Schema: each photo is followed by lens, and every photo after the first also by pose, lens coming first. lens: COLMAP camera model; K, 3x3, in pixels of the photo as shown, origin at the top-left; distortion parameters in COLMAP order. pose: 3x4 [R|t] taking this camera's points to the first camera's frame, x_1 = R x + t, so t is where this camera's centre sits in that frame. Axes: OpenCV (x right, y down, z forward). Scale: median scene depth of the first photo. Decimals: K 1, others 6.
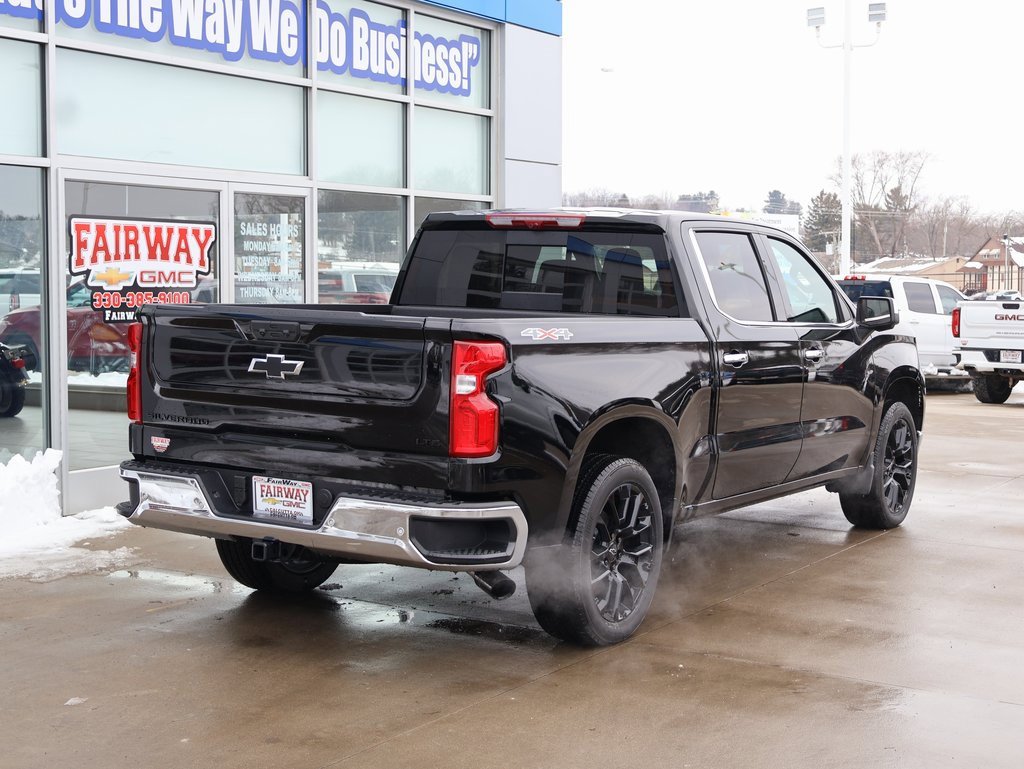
lens RADIAL K [[1583.7, 0, 512.0], [0, 1583.7, 384.5], [0, 0, 1]] dist [-0.002444, 0.017664]
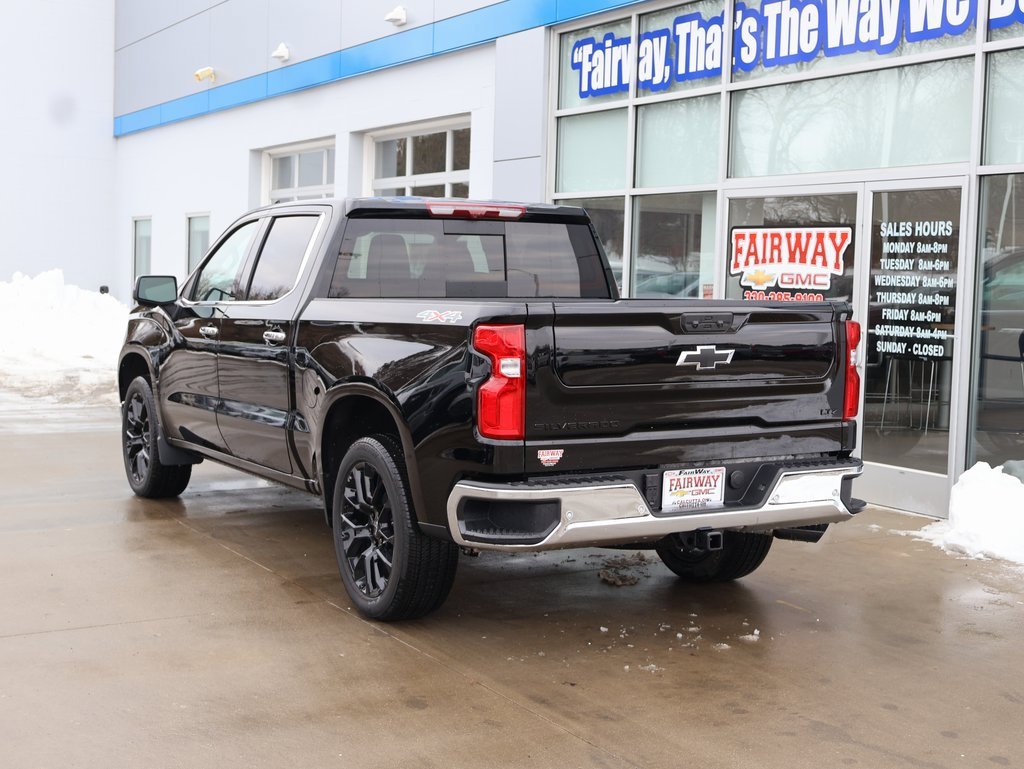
lens RADIAL K [[1467.6, 0, 512.0], [0, 1467.6, 384.5], [0, 0, 1]] dist [-0.001087, 0.006246]
pose [[-0.477597, 0.048736, -0.877226, 0.749582], [-0.088966, 0.990645, 0.103474, -0.082722], [0.874063, 0.127462, -0.468793, 1.305713]]
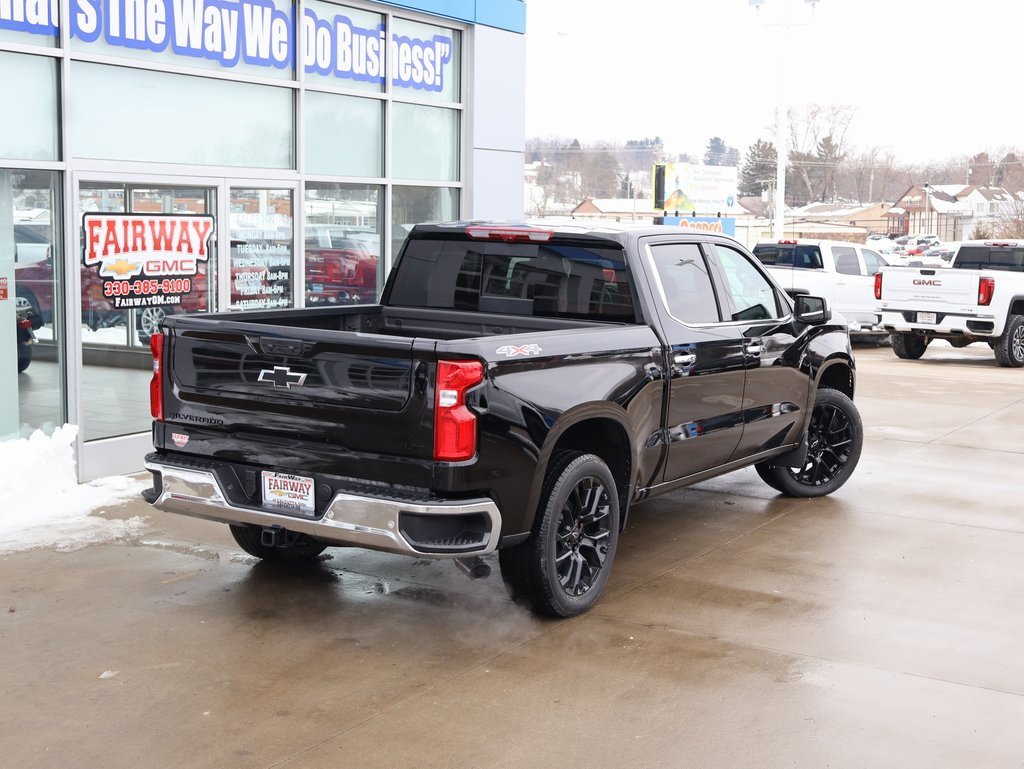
lens RADIAL K [[1467.6, 0, 512.0], [0, 1467.6, 384.5], [0, 0, 1]] dist [-0.001087, 0.006246]
pose [[0.999550, 0.007269, 0.029091, -0.008212], [-0.008636, 0.998851, 0.047143, -0.035513], [-0.028715, -0.047373, 0.998464, -0.036071]]
